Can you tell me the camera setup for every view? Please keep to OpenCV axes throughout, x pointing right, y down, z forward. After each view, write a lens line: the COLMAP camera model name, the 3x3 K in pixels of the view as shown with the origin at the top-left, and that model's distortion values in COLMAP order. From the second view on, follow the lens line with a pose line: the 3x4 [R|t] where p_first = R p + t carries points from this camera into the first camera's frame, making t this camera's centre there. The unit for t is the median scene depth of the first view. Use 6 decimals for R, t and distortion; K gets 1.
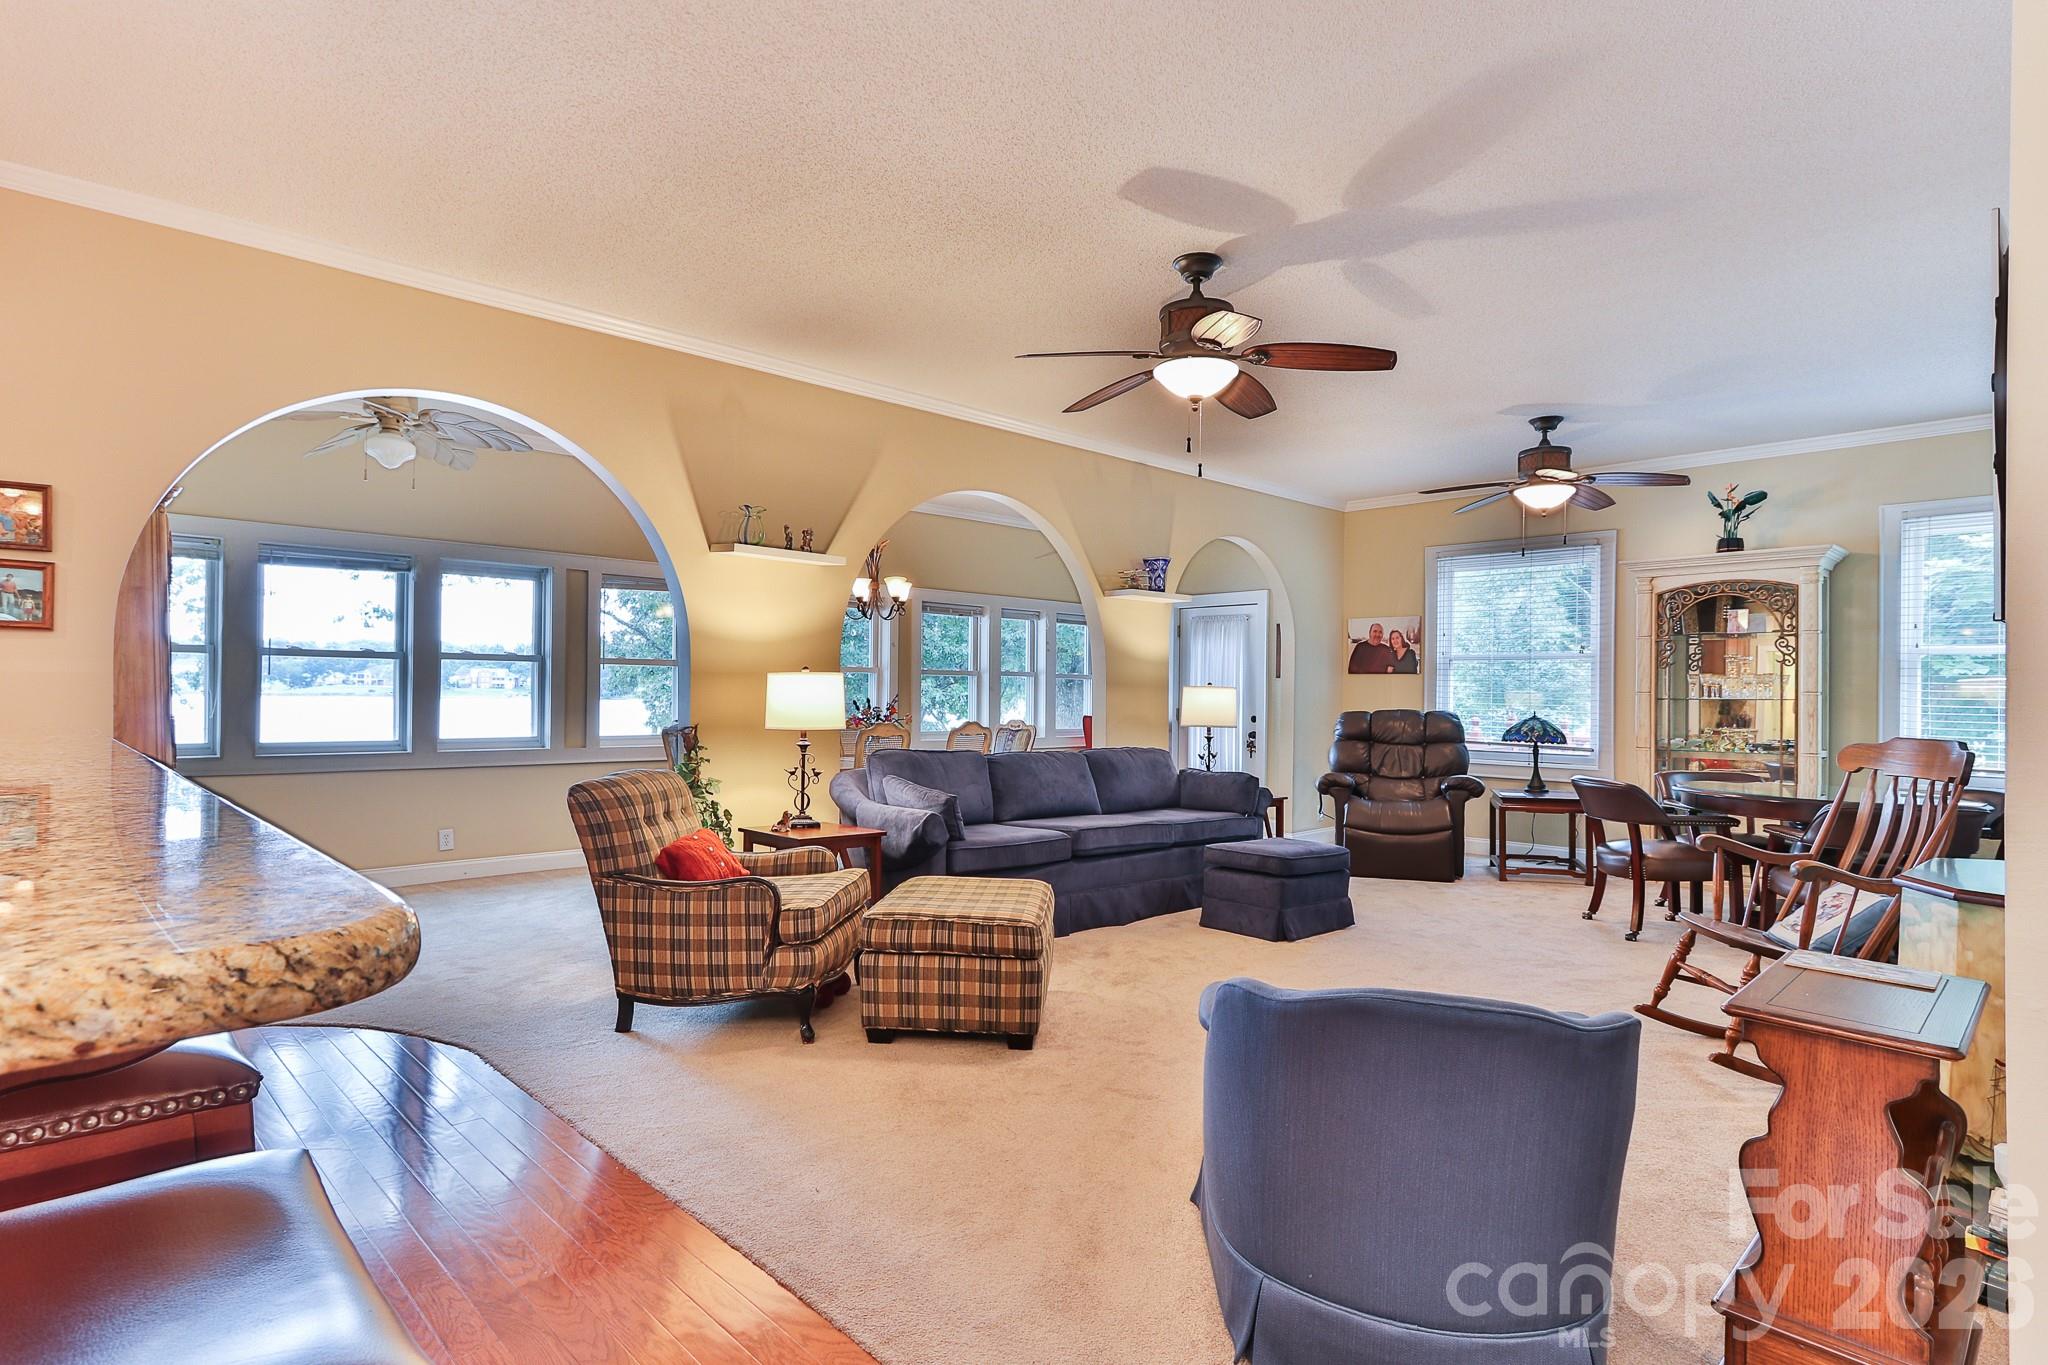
lens RADIAL K [[1044.6, 0, 1008.9], [0, 1044.6, 684.9], [0, 0, 1]] dist [0.002984, 0.000232]
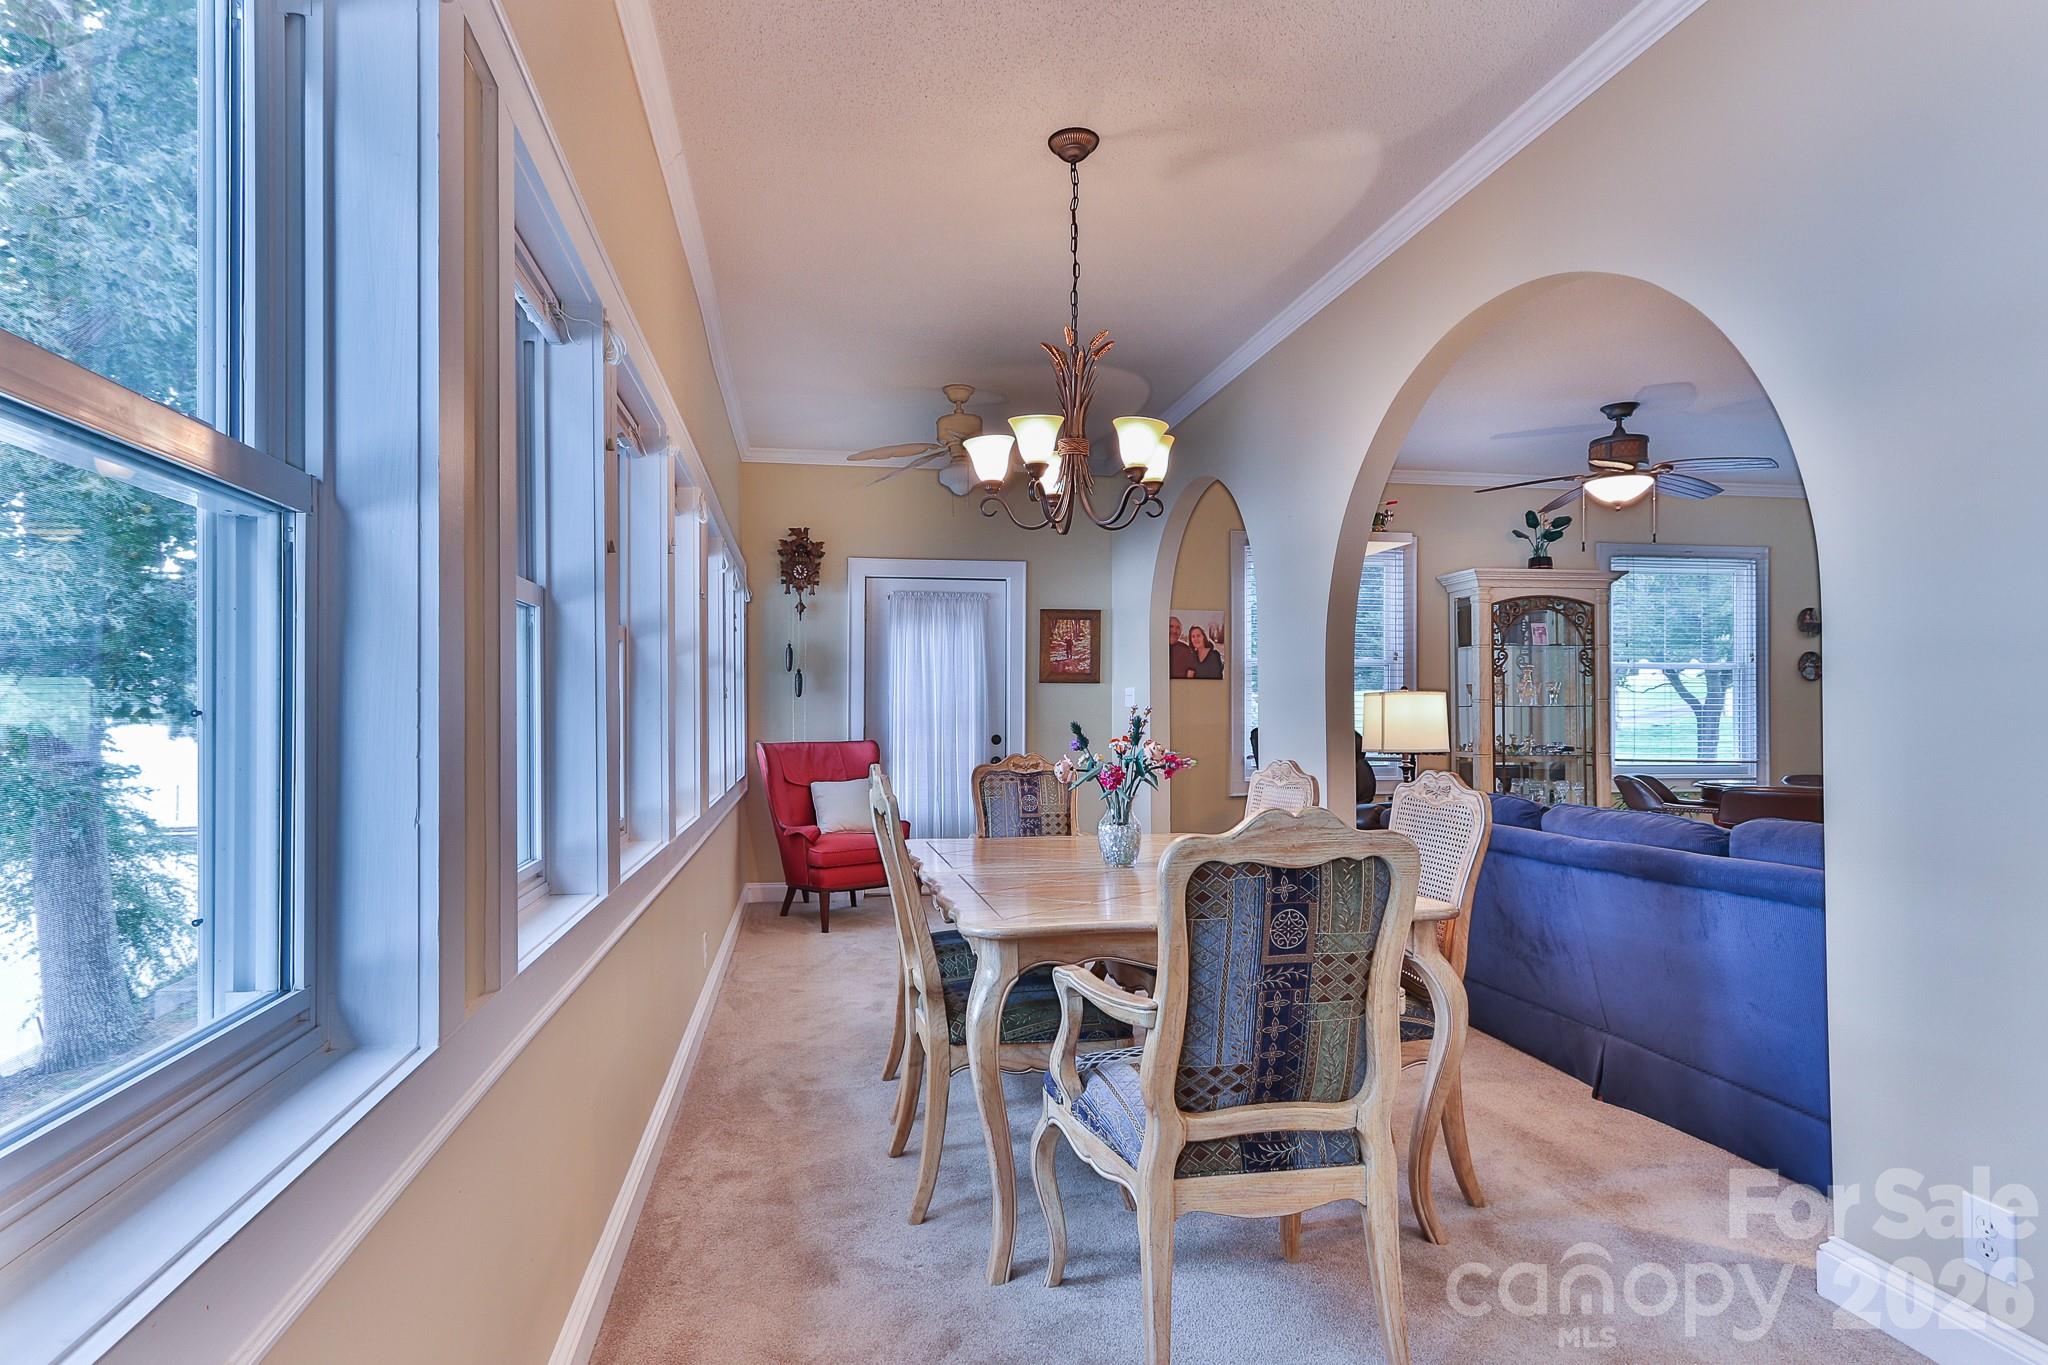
lens RADIAL K [[1044.6, 0, 1008.9], [0, 1044.6, 684.9], [0, 0, 1]] dist [0.002984, 0.000232]
pose [[0.554070, 0.014176, 0.832349, -0.537013], [-0.002518, 0.999879, -0.015353, 0.009359], [-0.832466, 0.006411, 0.554038, 0.899796]]
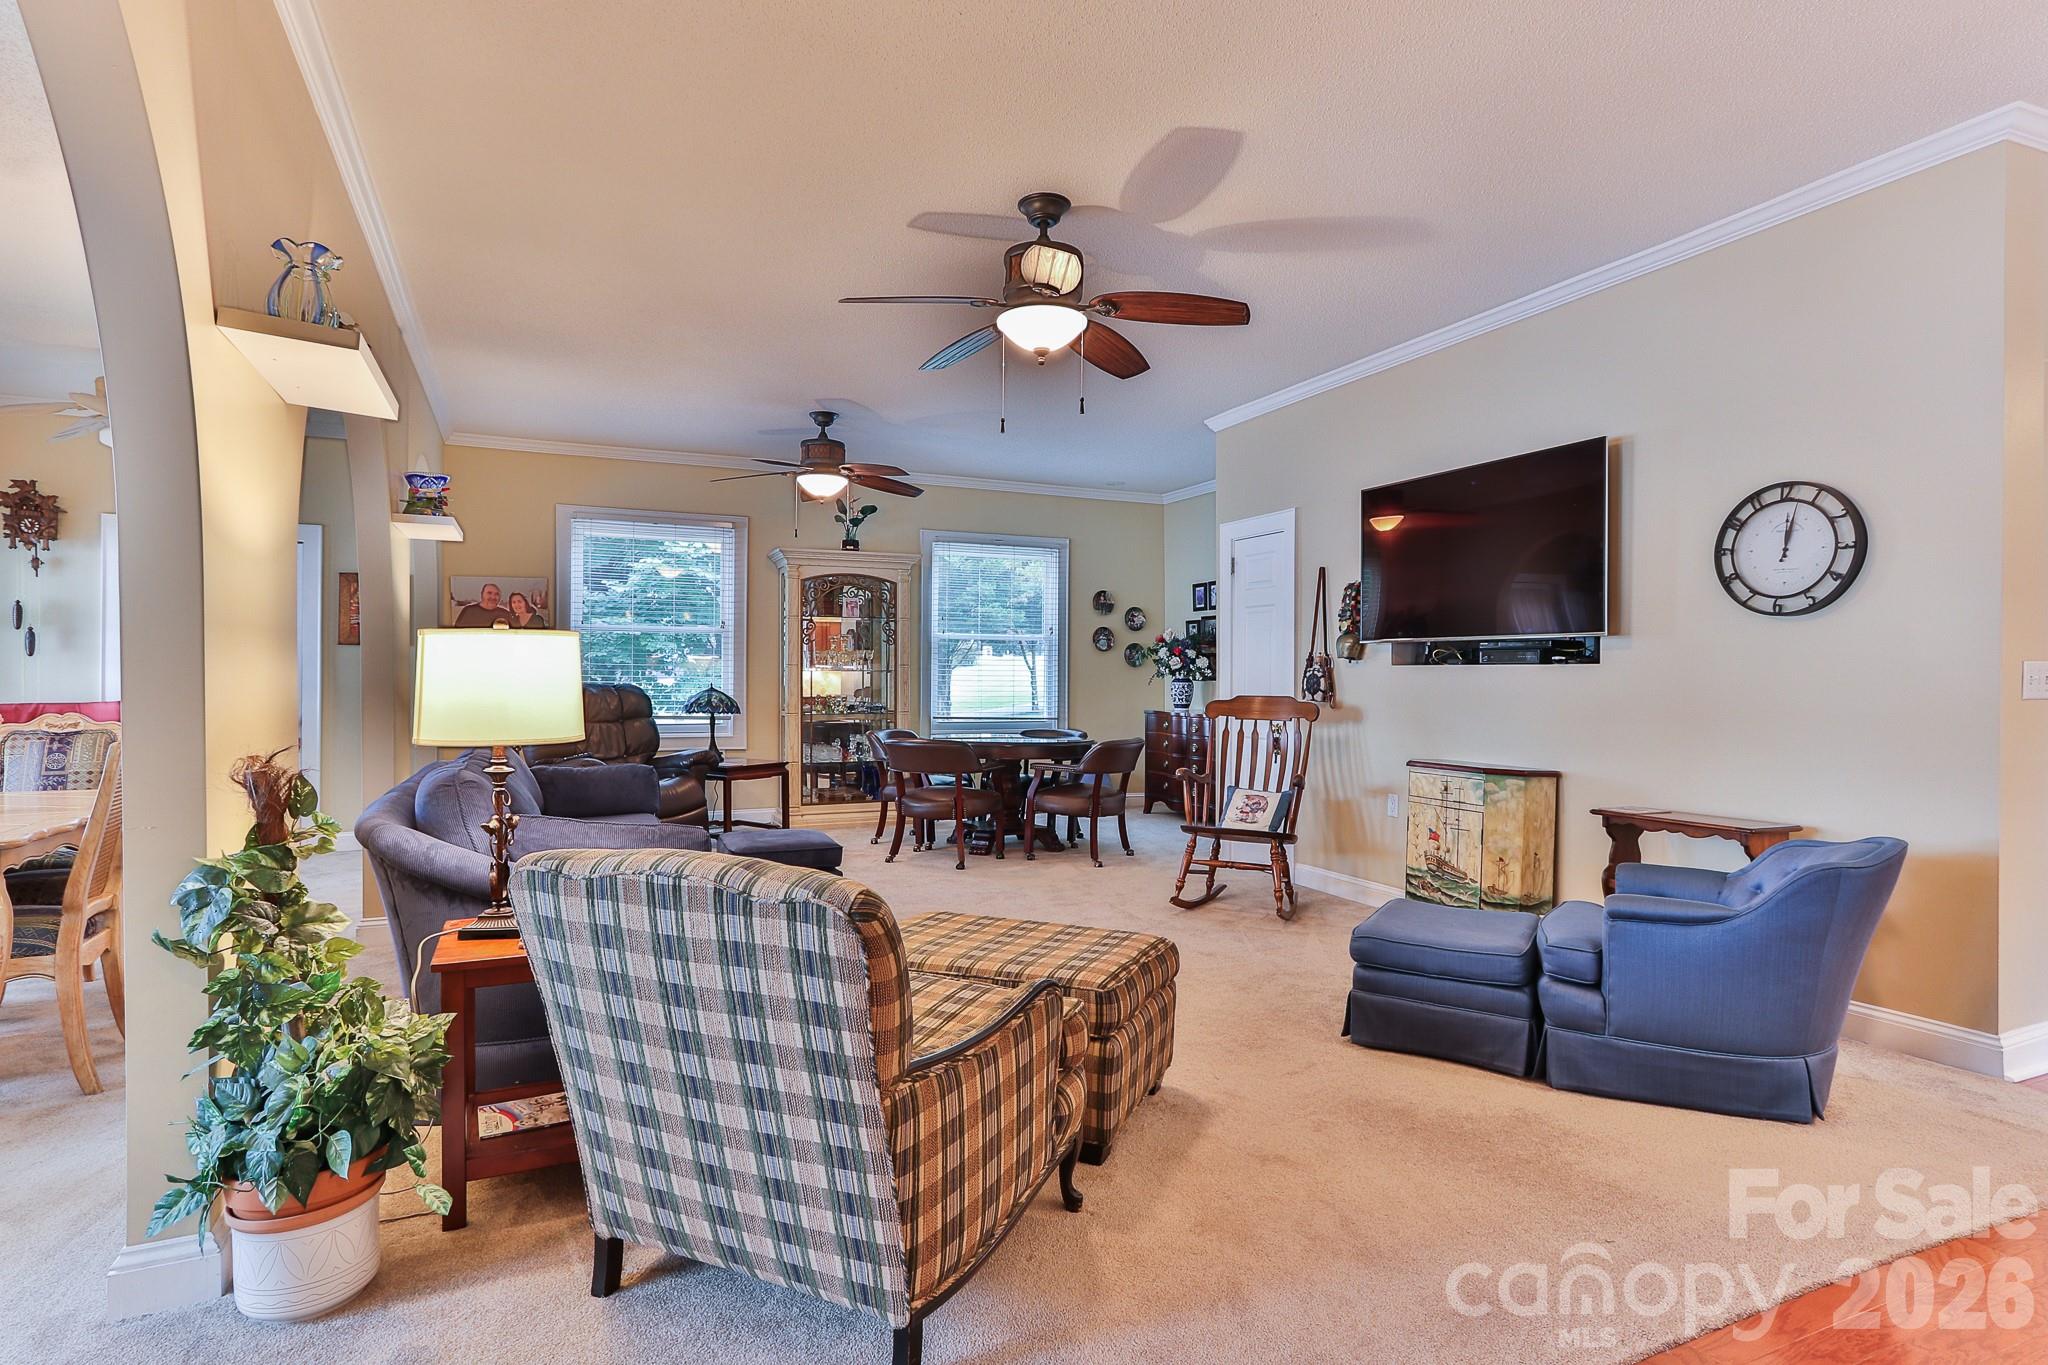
lens RADIAL K [[1044.6, 0, 1008.9], [0, 1044.6, 684.9], [0, 0, 1]] dist [0.002984, 0.000232]
pose [[0.324856, -0.016507, 0.945619, -0.435132], [-0.011745, 0.999700, 0.021486, 0.001041], [-0.945690, -0.018086, 0.324565, 0.442906]]
